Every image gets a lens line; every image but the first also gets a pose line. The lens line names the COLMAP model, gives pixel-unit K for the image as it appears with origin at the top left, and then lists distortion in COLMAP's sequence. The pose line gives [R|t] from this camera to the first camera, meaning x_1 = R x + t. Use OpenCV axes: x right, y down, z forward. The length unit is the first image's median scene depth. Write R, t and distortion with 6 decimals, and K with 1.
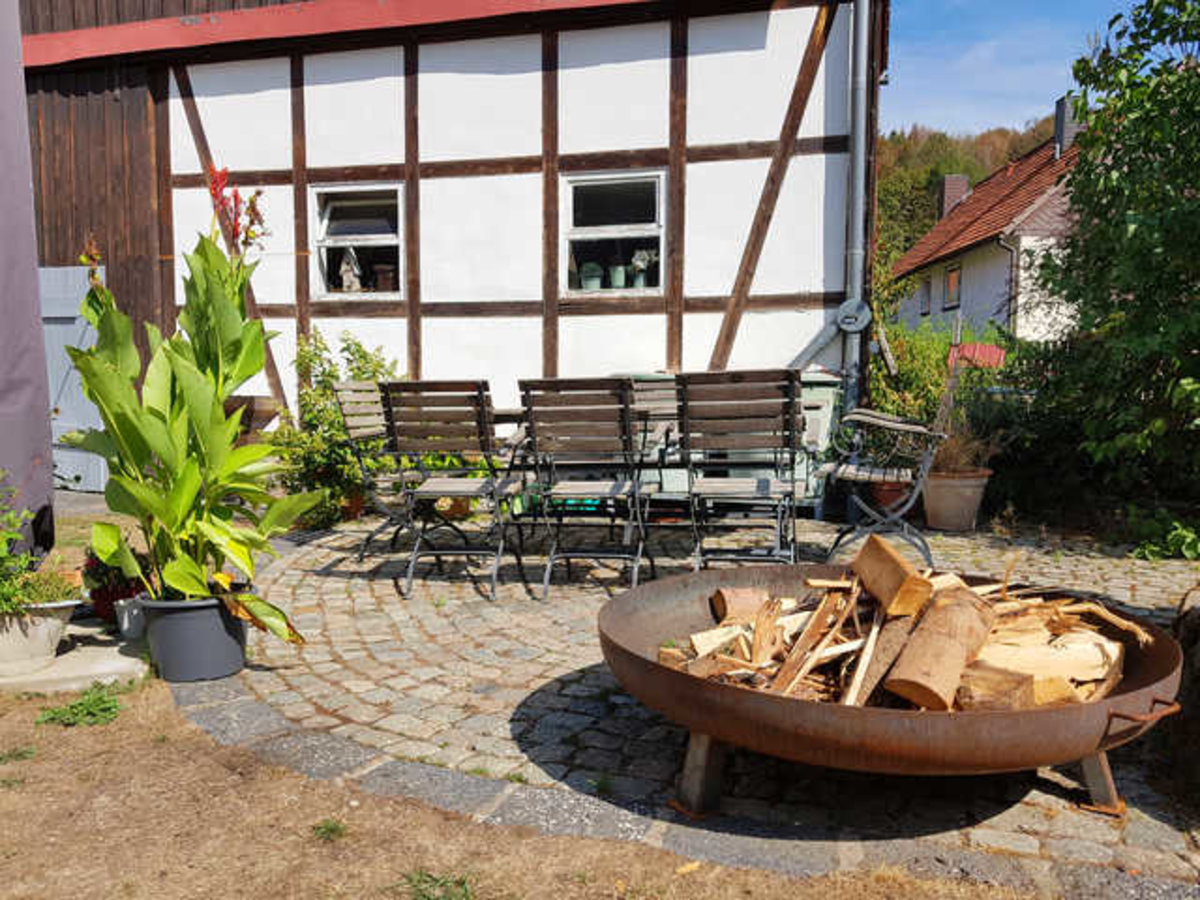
lens RADIAL K [[925.5, 0, 600.0], [0, 925.5, 450.0], [0, 0, 1]] dist [0.047839, -0.086544]
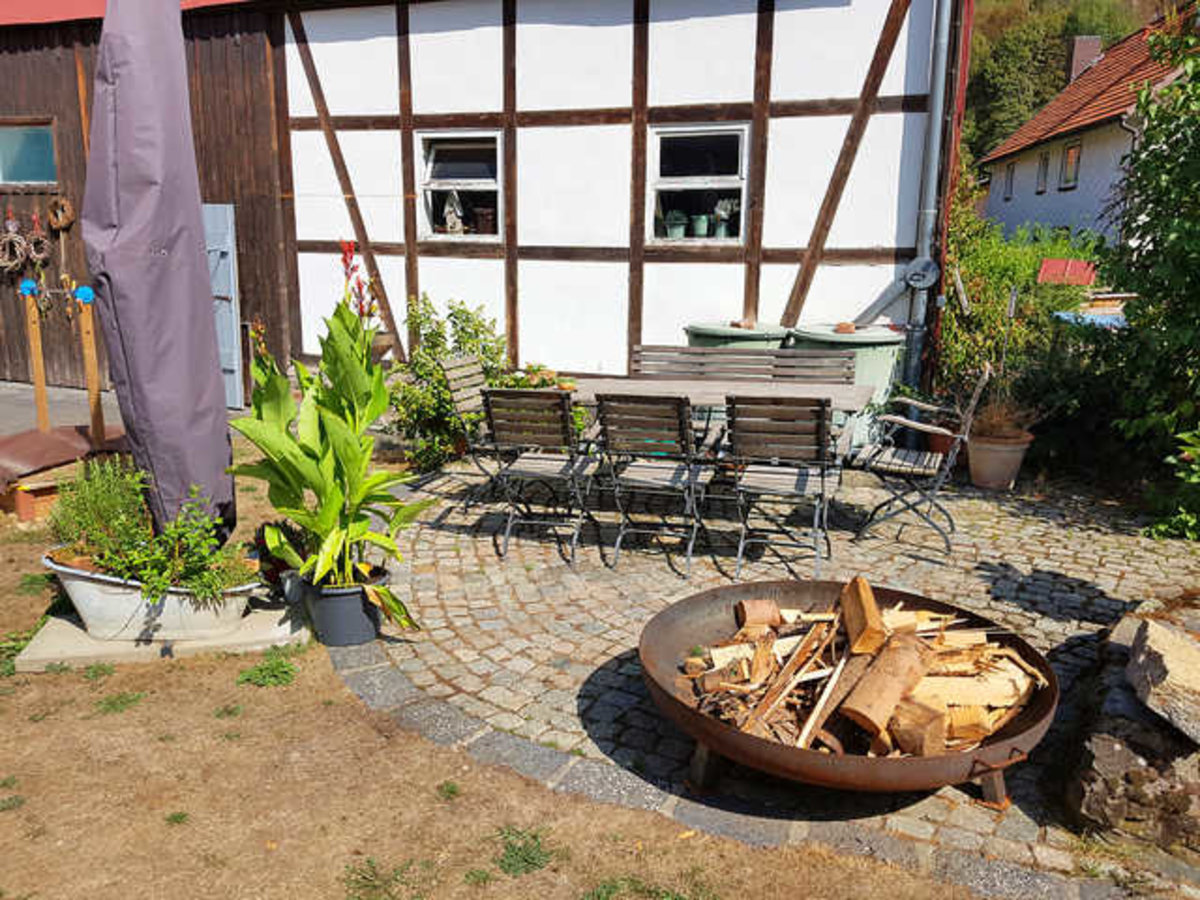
lens RADIAL K [[916.6, 0, 622.4], [0, 916.6, 448.3], [0, 0, 1]] dist [0.062541, -0.126607]
pose [[0.996551, 0.028933, -0.077776, 0.022264], [-0.017999, 0.990299, 0.137780, -0.090854], [0.081008, -0.135905, 0.987405, -0.095373]]
